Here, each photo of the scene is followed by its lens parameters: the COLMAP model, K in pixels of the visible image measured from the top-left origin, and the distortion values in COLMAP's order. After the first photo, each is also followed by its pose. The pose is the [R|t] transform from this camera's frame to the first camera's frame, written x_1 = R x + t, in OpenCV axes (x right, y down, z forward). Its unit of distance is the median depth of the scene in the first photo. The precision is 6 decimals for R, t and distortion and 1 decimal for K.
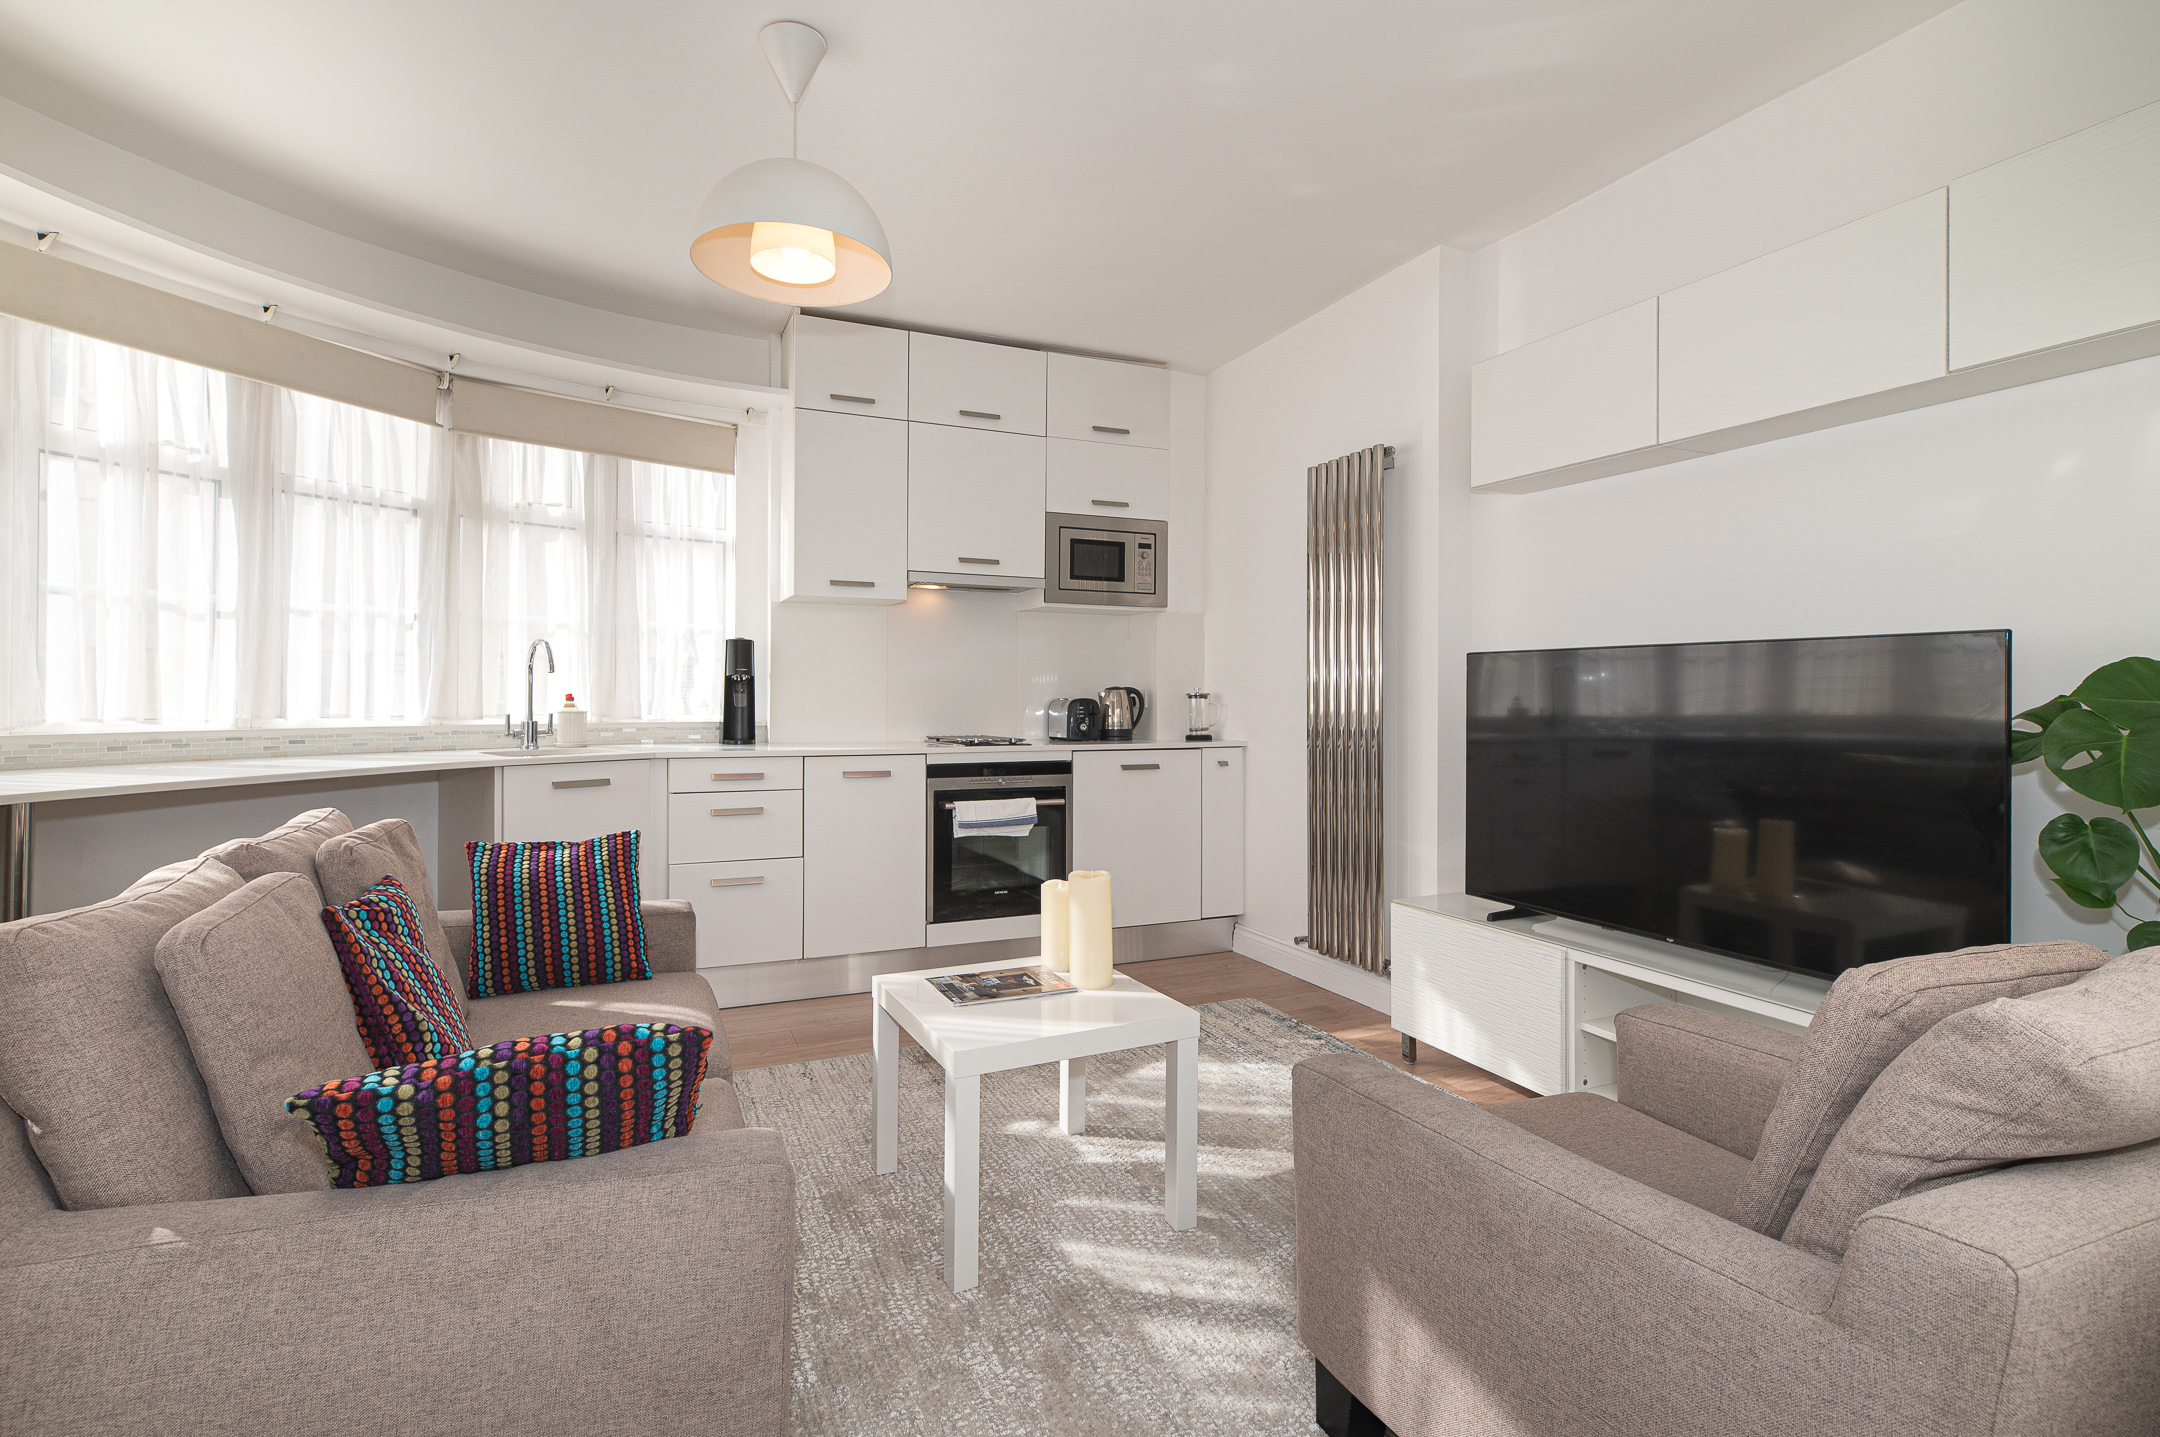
lens RADIAL K [[986.1, 0, 1023.2], [0, 986.1, 688.4], [0, 0, 1]] dist [0.001207, -0.000360]
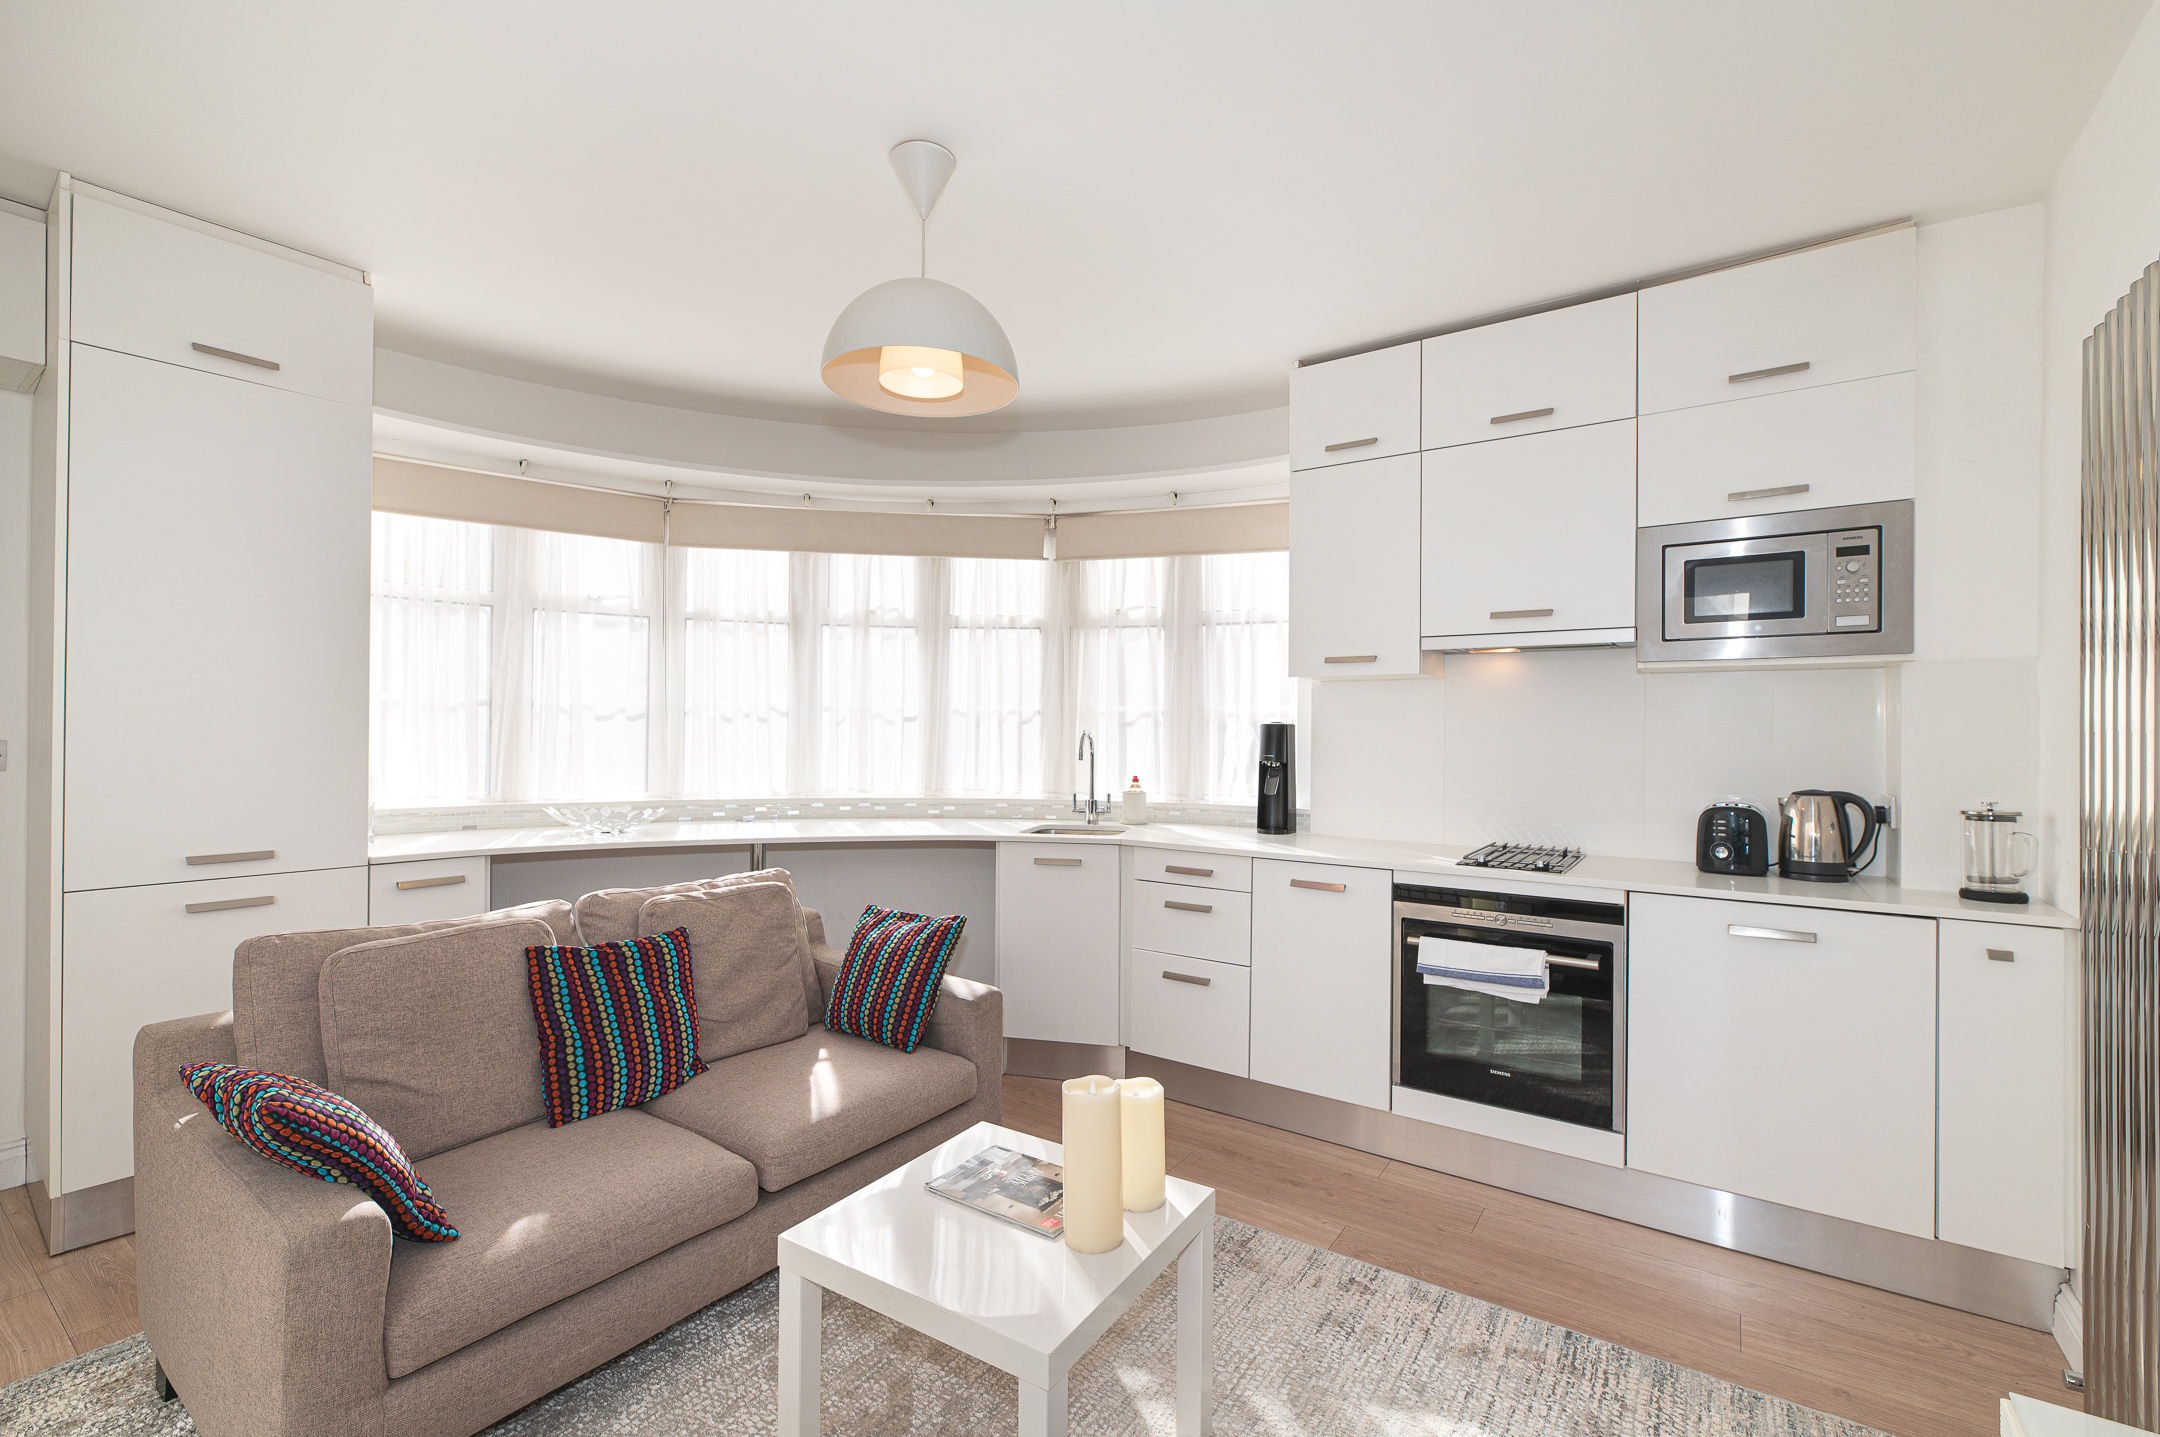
lens RADIAL K [[921.7, 0, 1080.1], [0, 921.7, 729.1], [0, 0, 1]] dist [0.001022, 0.000012]
pose [[0.543470, -0.002634, -0.839425, 0.379273], [0.000006, 0.999995, -0.003134, -0.043585], [0.839429, 0.001698, 0.543467, 0.372063]]
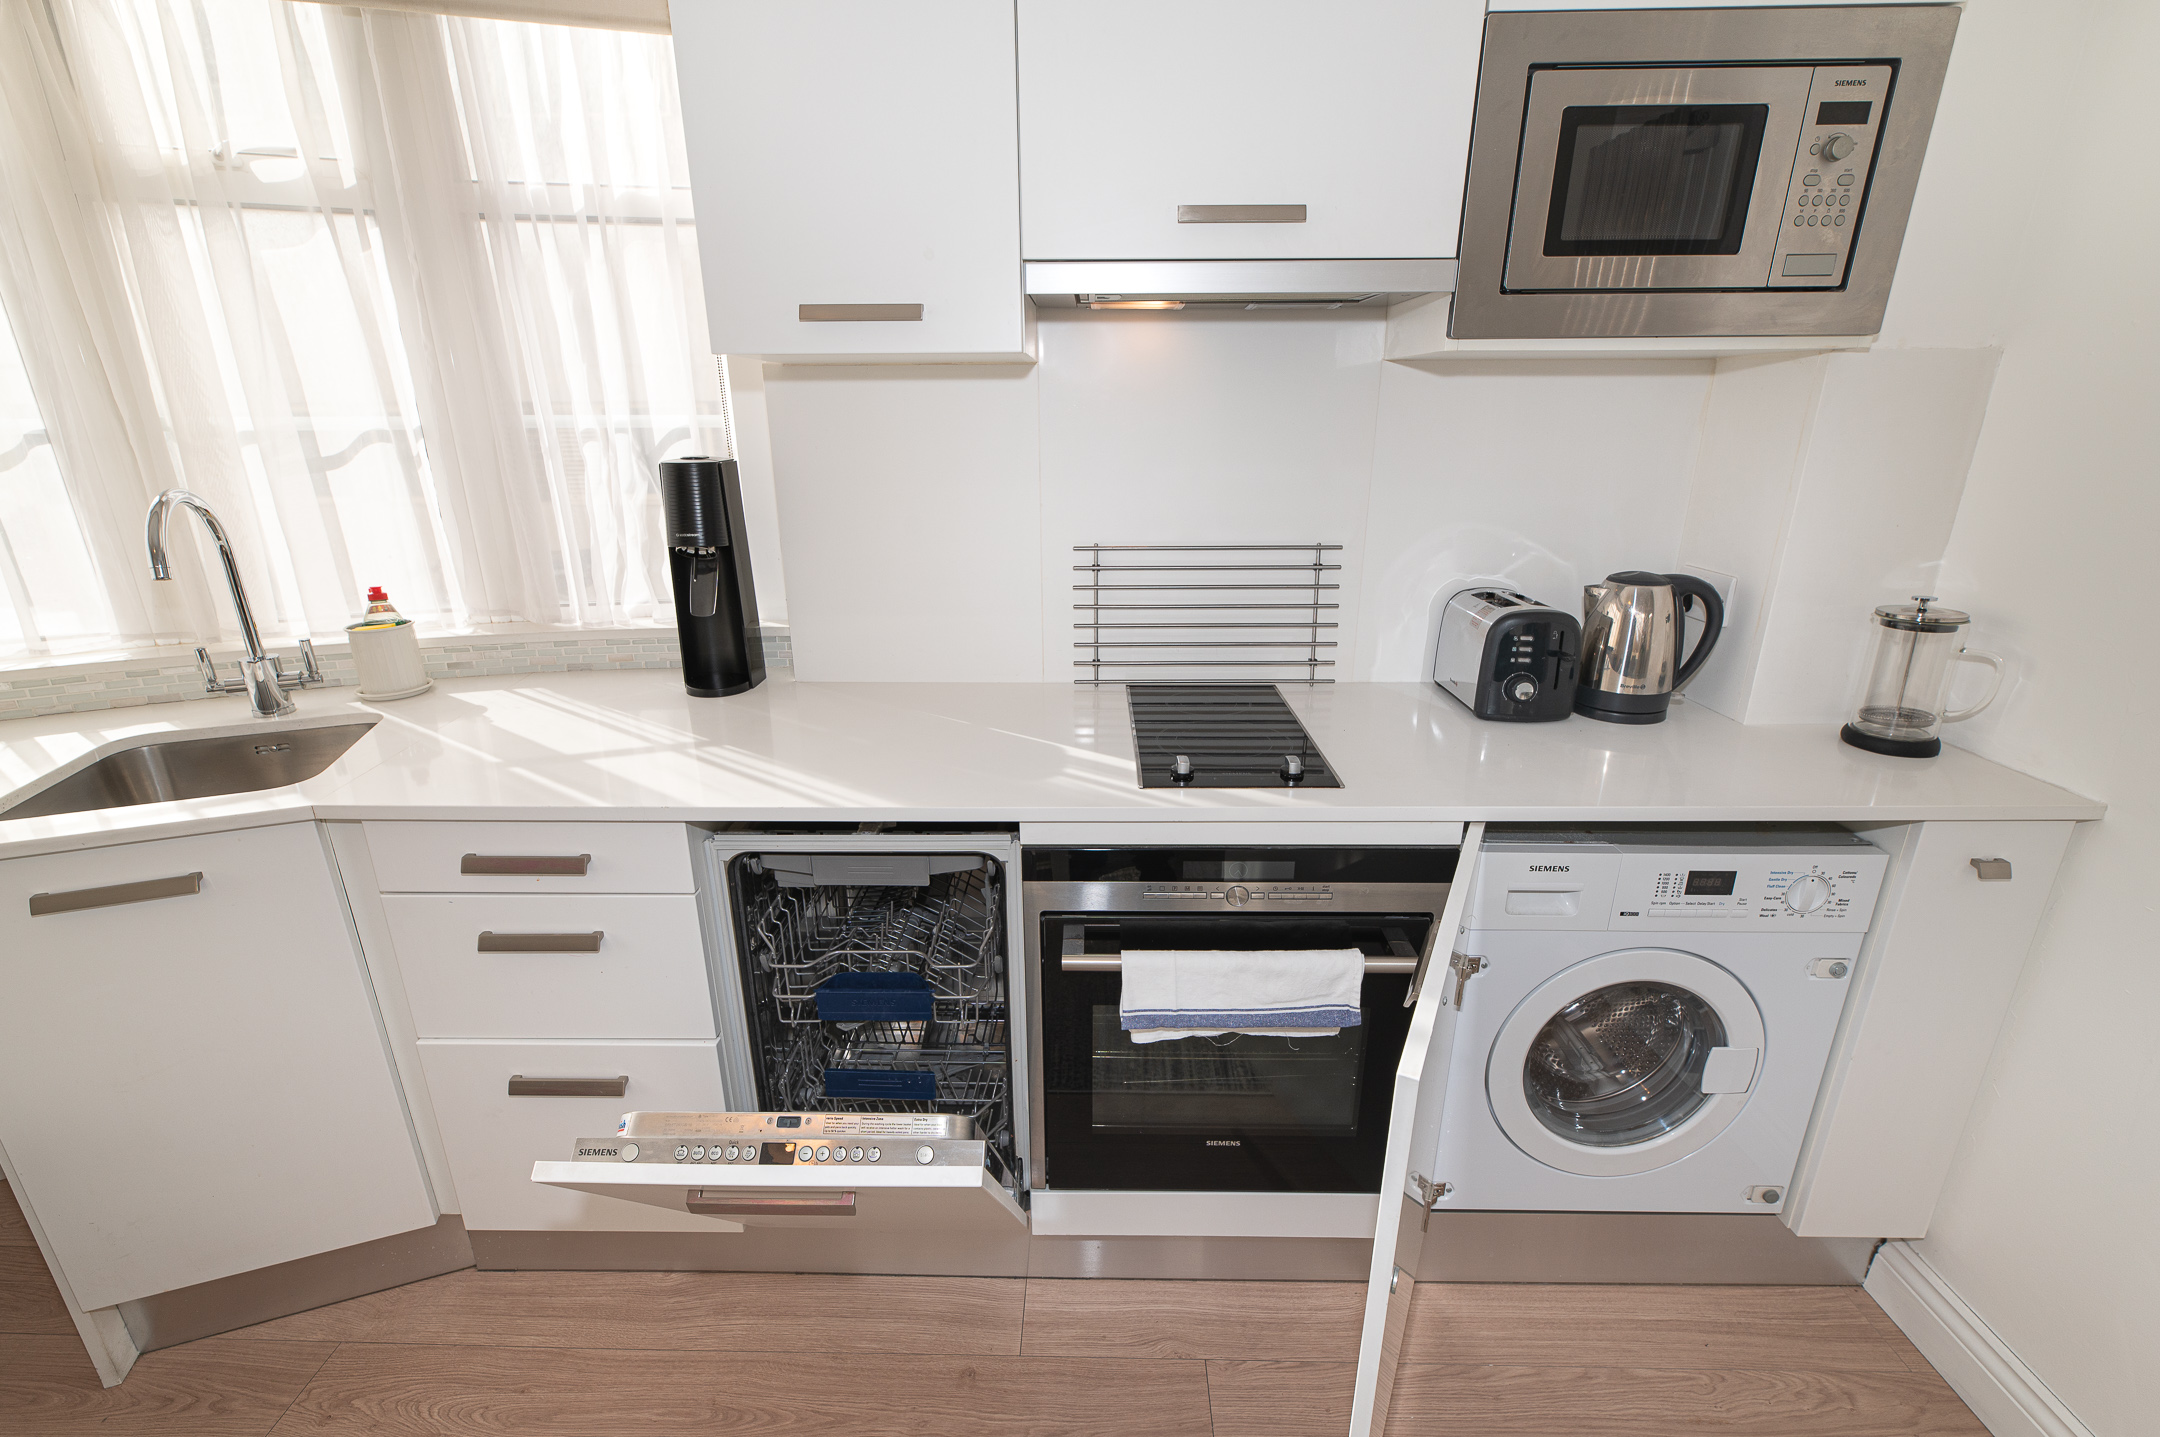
lens RADIAL K [[928.4, 0, 1082.6], [0, 928.4, 723.4], [0, 0, 1]] dist [-0.000884, -0.000207]
pose [[0.919385, 0.116014, -0.375861, 0.045618], [0.012567, 0.946367, 0.322848, -0.073696], [0.393158, -0.301545, 0.868618, 0.705537]]
